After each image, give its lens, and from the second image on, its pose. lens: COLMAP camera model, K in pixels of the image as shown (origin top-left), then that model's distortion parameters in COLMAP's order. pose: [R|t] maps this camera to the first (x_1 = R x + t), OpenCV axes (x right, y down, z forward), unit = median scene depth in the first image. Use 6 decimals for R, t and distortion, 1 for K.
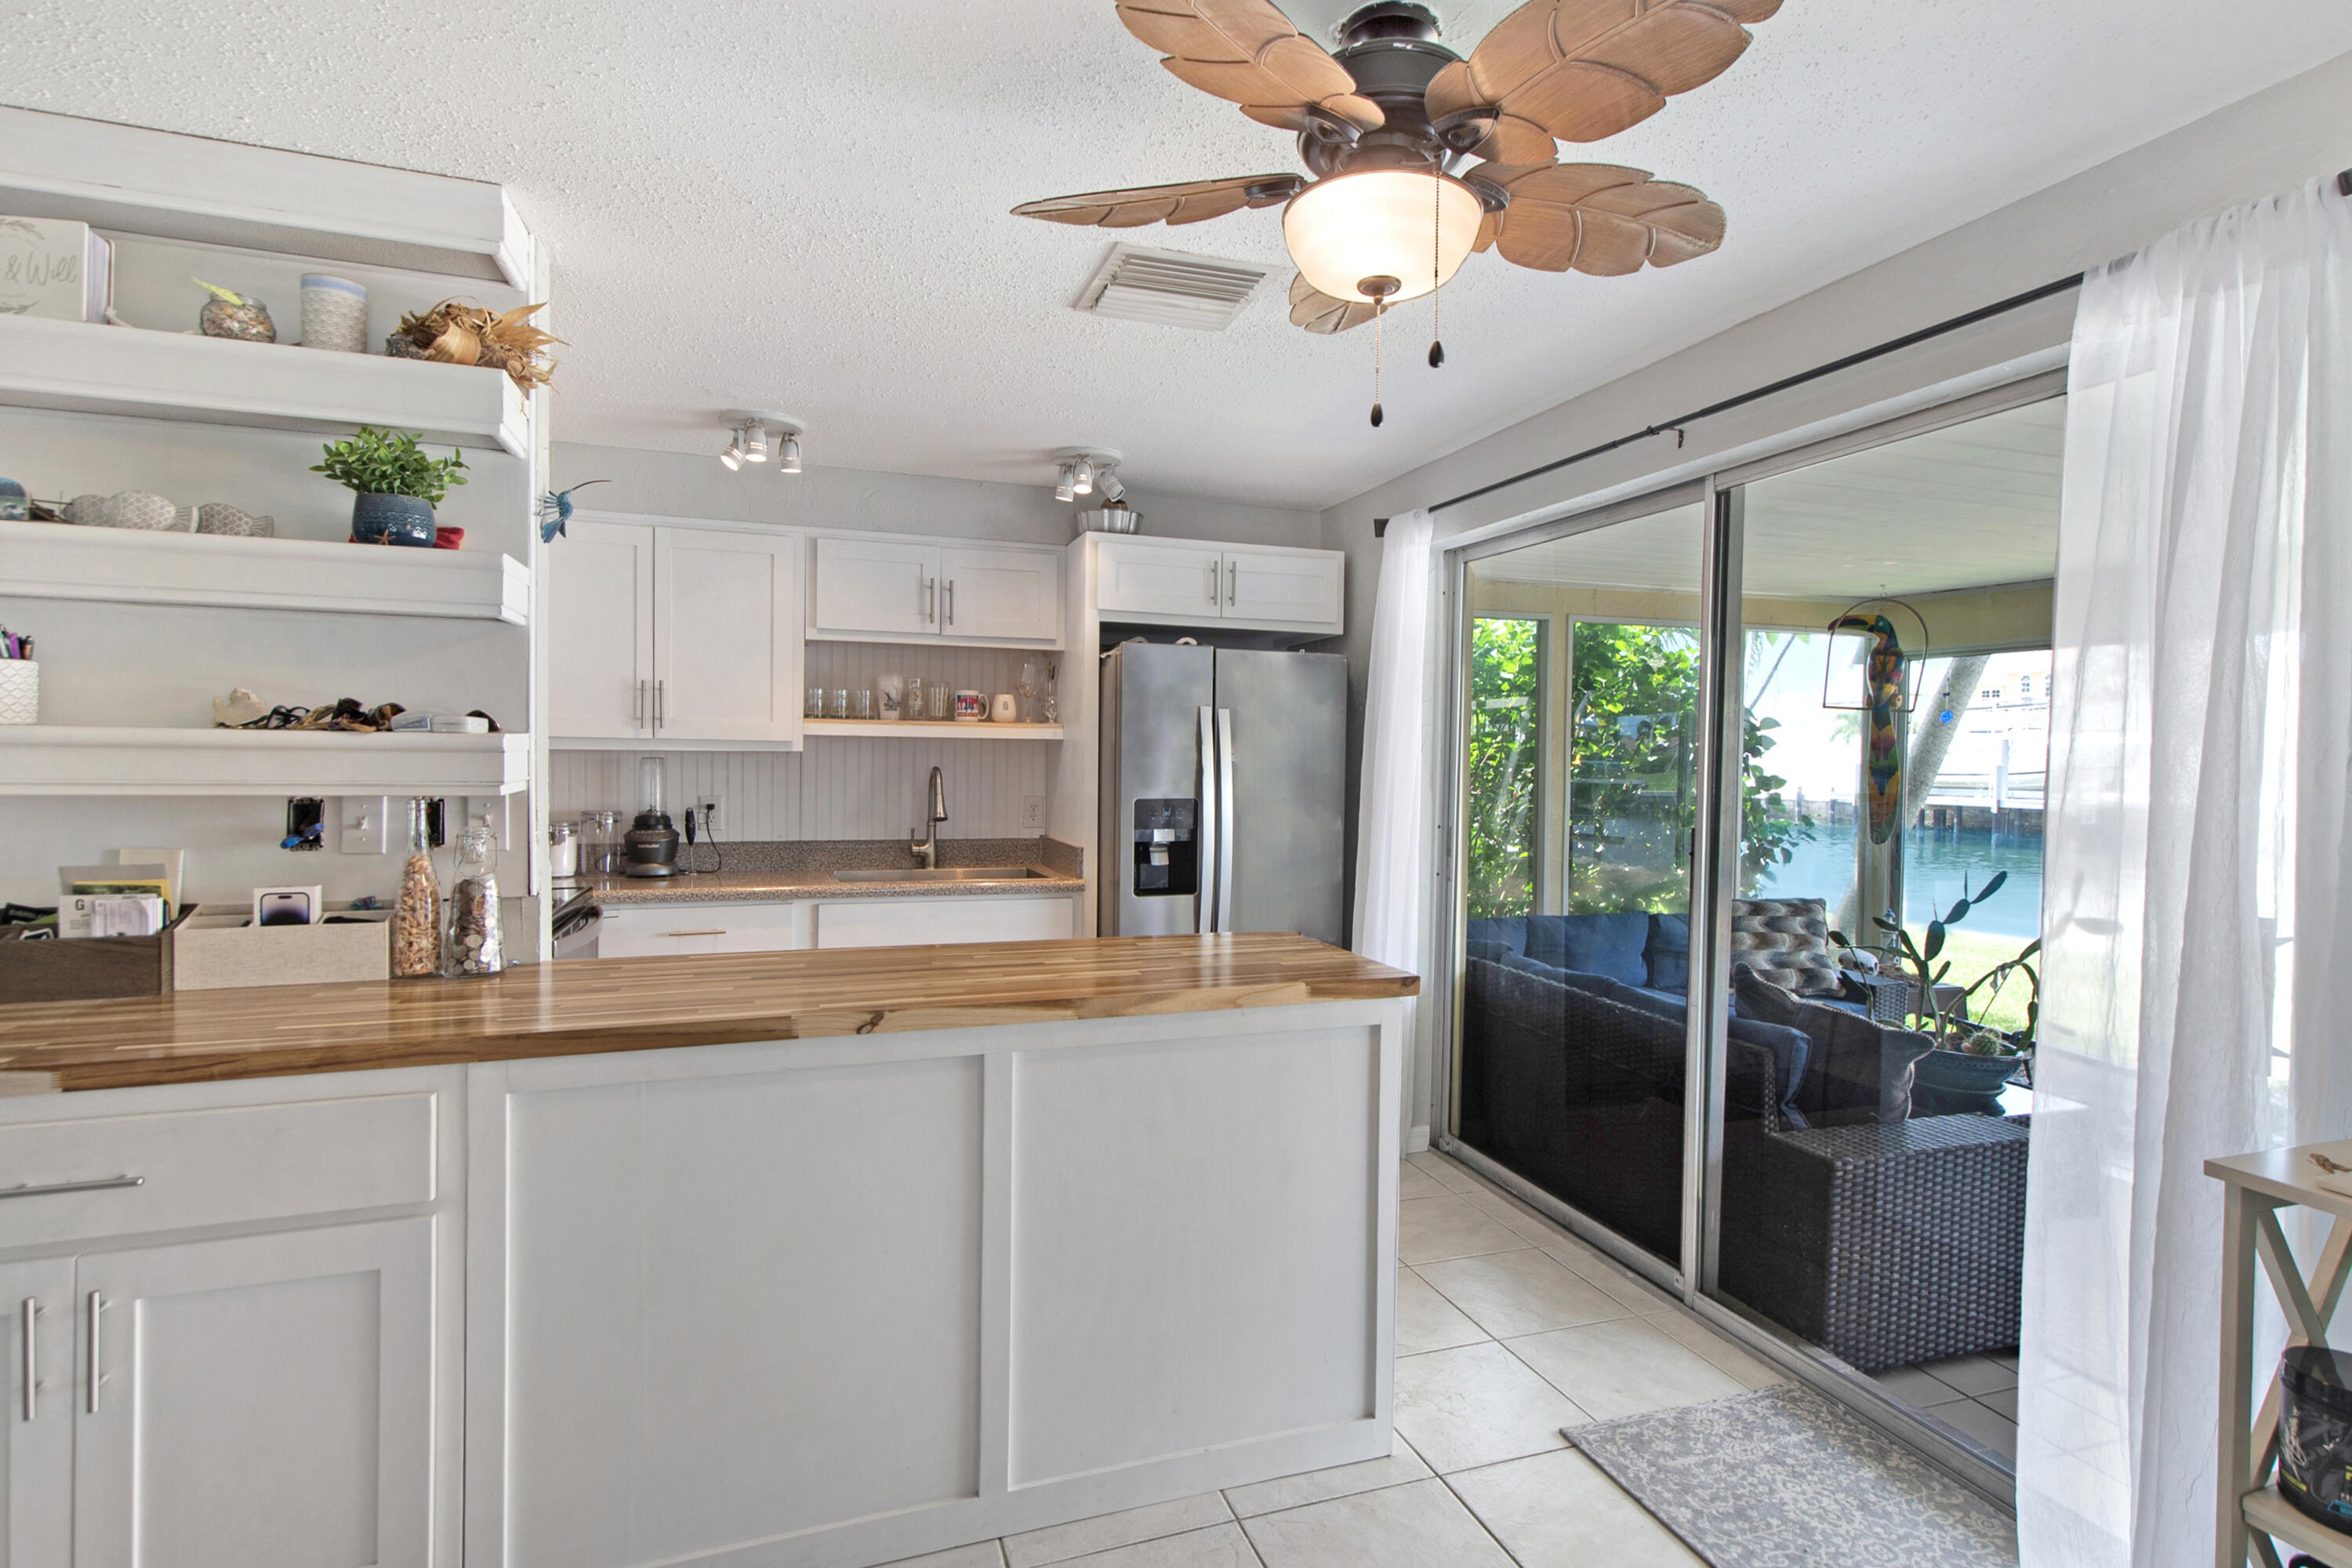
lens RADIAL K [[1136.4, 0, 1176.0], [0, 1136.4, 784.0], [0, 0, 1]] dist [0.002995, -0.000003]
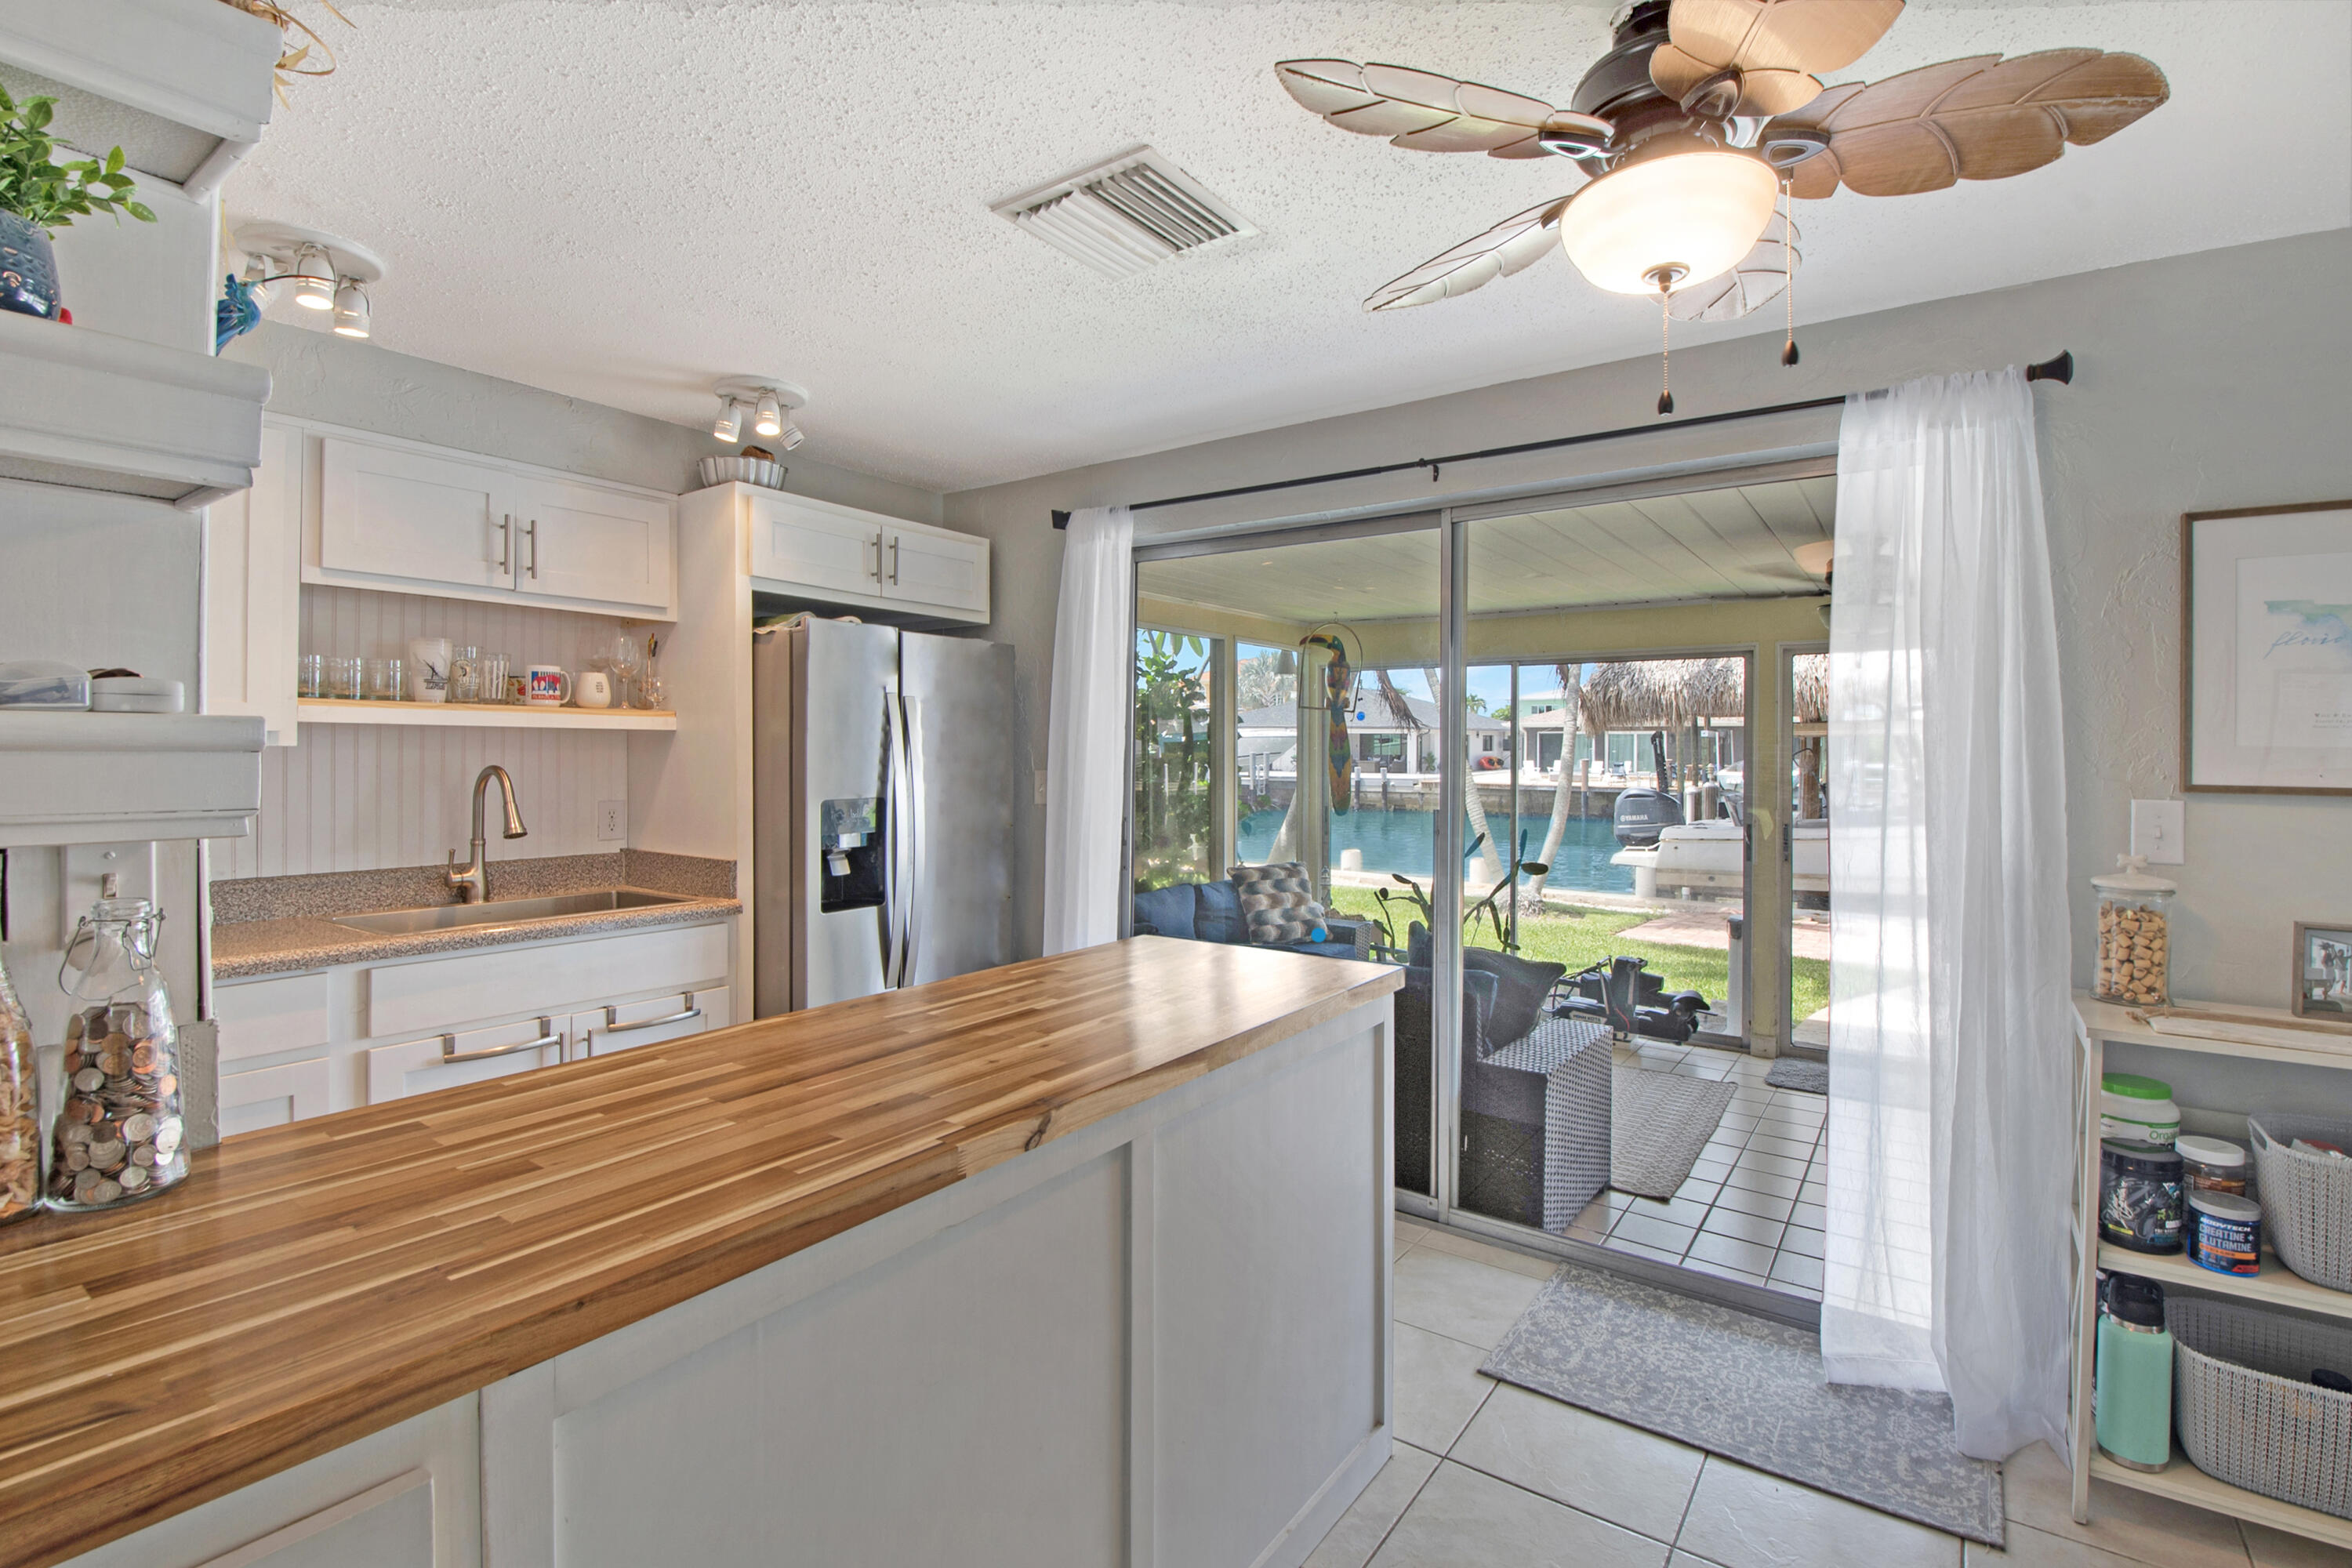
lens RADIAL K [[1050.1, 0, 1182.8], [0, 1050.1, 755.8], [0, 0, 1]] dist [0.006429, -0.018351]
pose [[0.818858, -0.009210, 0.573922, -0.250337], [0.018619, 0.999771, -0.010521, -0.006262], [-0.573694, 0.019301, 0.818842, 0.180773]]
